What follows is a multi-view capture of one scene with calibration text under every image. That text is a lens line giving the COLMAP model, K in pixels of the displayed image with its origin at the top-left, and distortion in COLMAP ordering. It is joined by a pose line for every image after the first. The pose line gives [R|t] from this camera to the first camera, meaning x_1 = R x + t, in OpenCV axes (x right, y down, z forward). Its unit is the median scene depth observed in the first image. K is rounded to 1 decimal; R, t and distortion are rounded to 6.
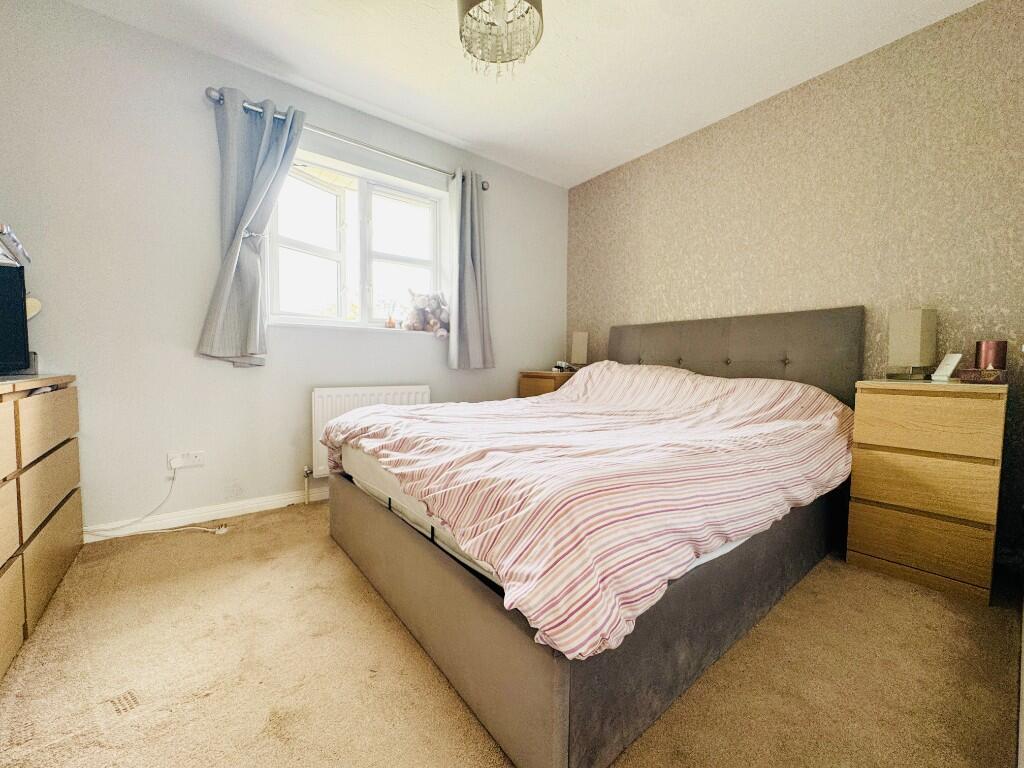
lens RADIAL K [[409.1, 0, 512.0], [0, 409.1, 384.0], [0, 0, 1]] dist [-0.000299, 0.000066]
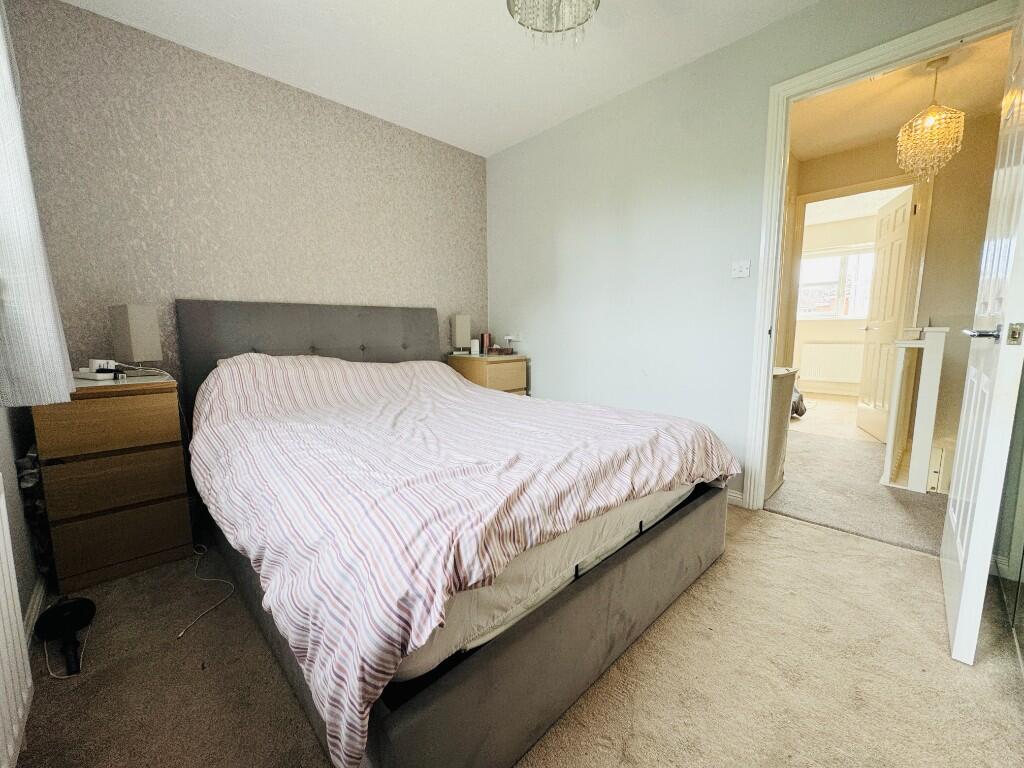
lens RADIAL K [[409.1, 0, 512.0], [0, 409.1, 384.0], [0, 0, 1]] dist [-0.000299, 0.000066]
pose [[-0.086545, -0.096872, 0.991527, -0.478058], [0.091717, 0.990260, 0.104754, -0.033378], [-0.992017, 0.100006, -0.076817, 0.608505]]
